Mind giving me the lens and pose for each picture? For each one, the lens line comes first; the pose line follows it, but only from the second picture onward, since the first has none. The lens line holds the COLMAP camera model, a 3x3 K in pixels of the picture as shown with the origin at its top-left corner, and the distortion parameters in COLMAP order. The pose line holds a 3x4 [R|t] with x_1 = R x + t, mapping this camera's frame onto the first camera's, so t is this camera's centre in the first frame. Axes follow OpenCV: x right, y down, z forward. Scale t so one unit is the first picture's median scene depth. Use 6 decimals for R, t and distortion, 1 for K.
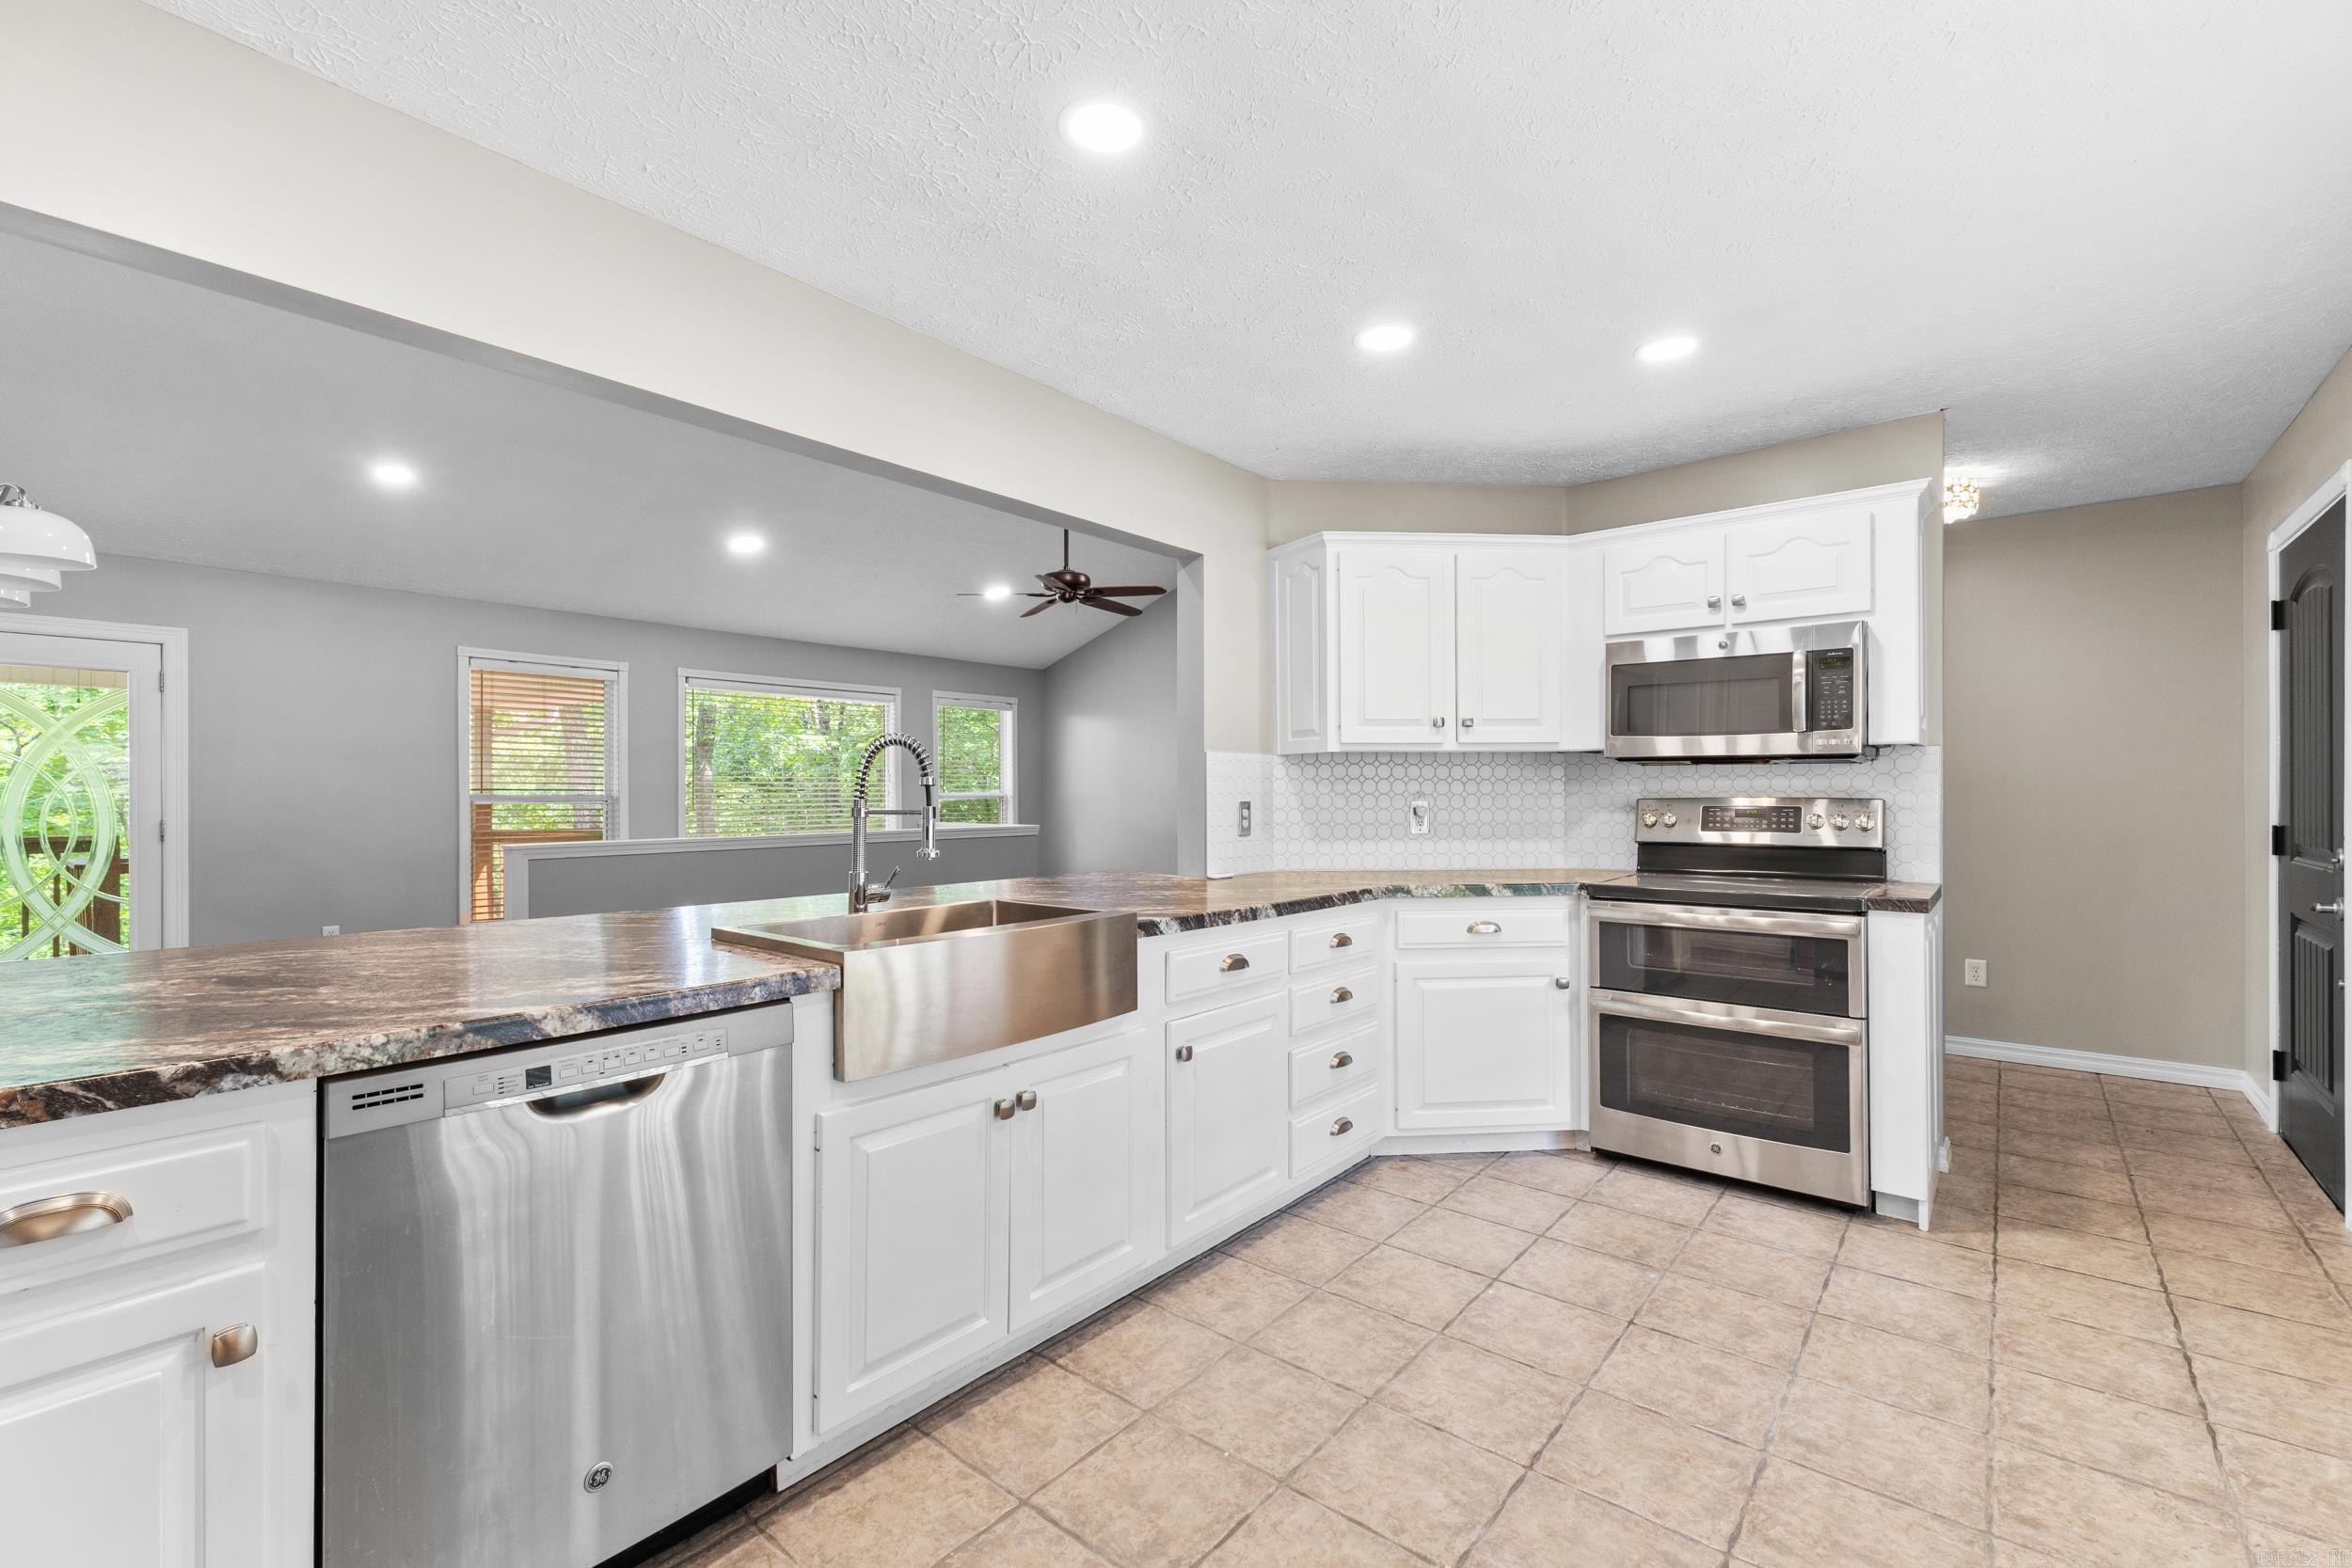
lens RADIAL K [[996.8, 0, 1178.1], [0, 996.8, 793.7], [0, 0, 1]] dist [0.006858, -0.001160]
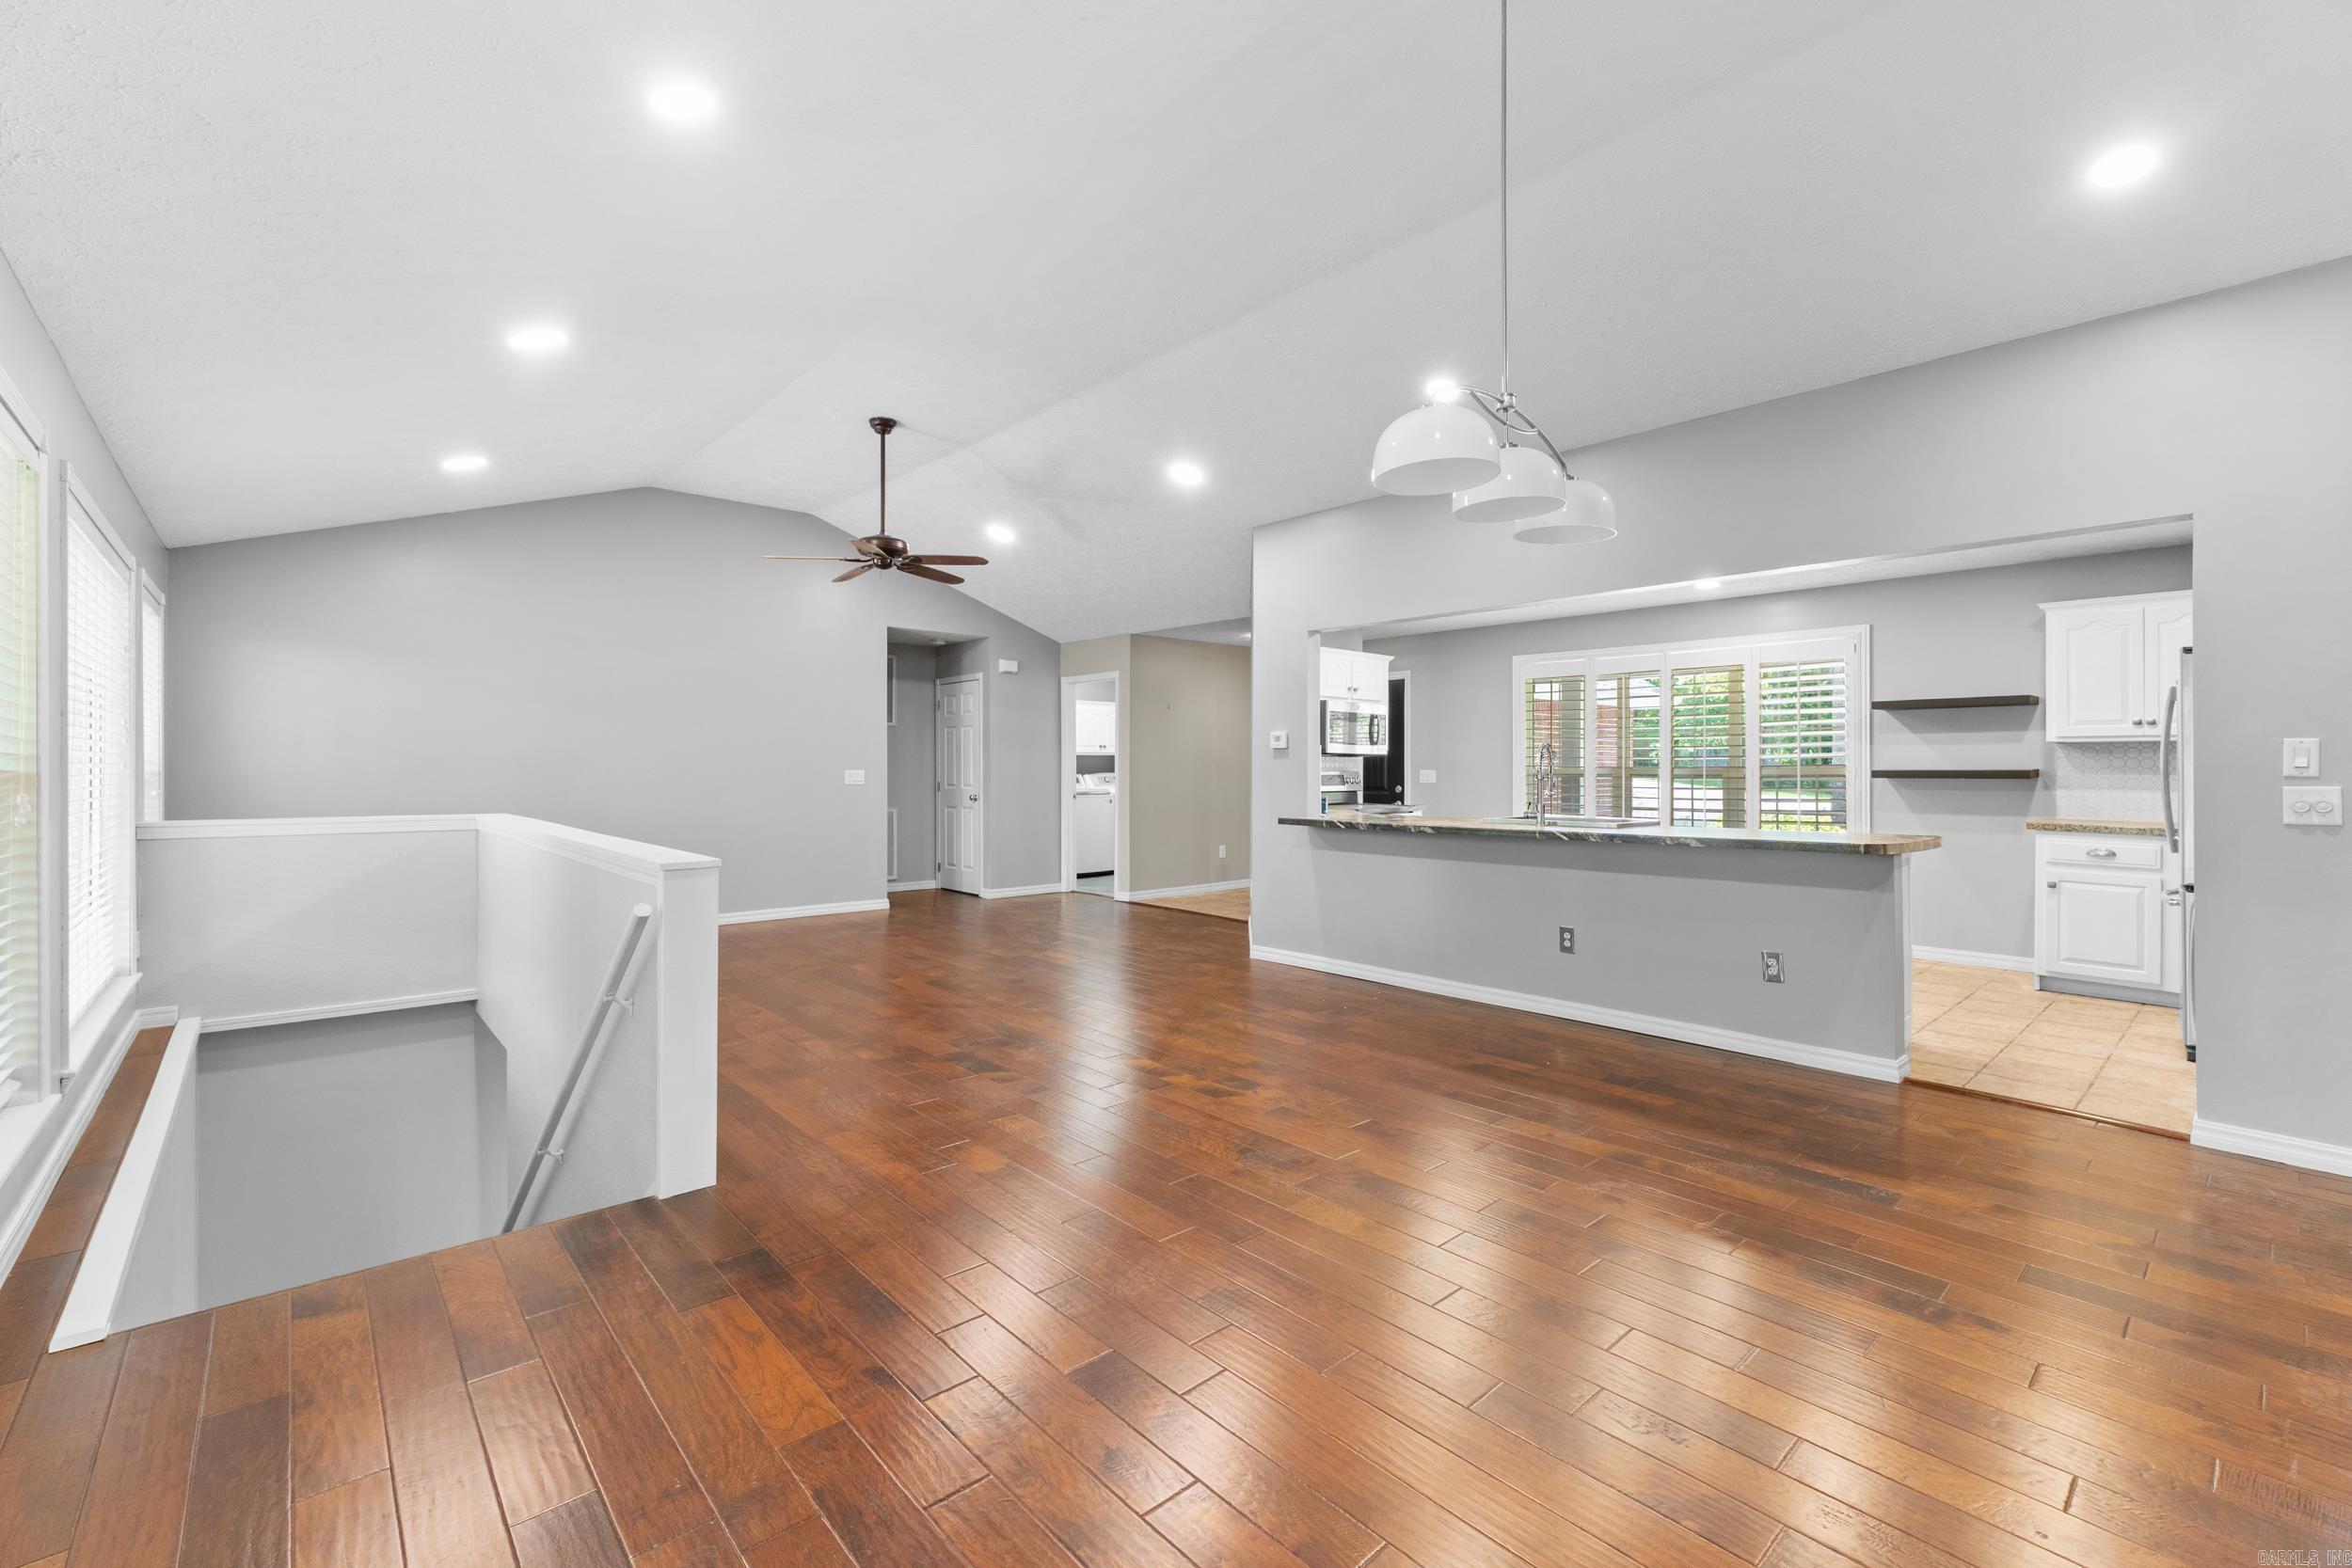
lens RADIAL K [[996.8, 0, 1183.4], [0, 996.8, 760.5], [0, 0, 1]] dist [0.006858, -0.001160]
pose [[0.138562, 0.010734, 0.990296, -2.289306], [-0.002015, 0.999942, -0.010556, 0.006870], [-0.990352, -0.000533, 0.138576, 1.302875]]
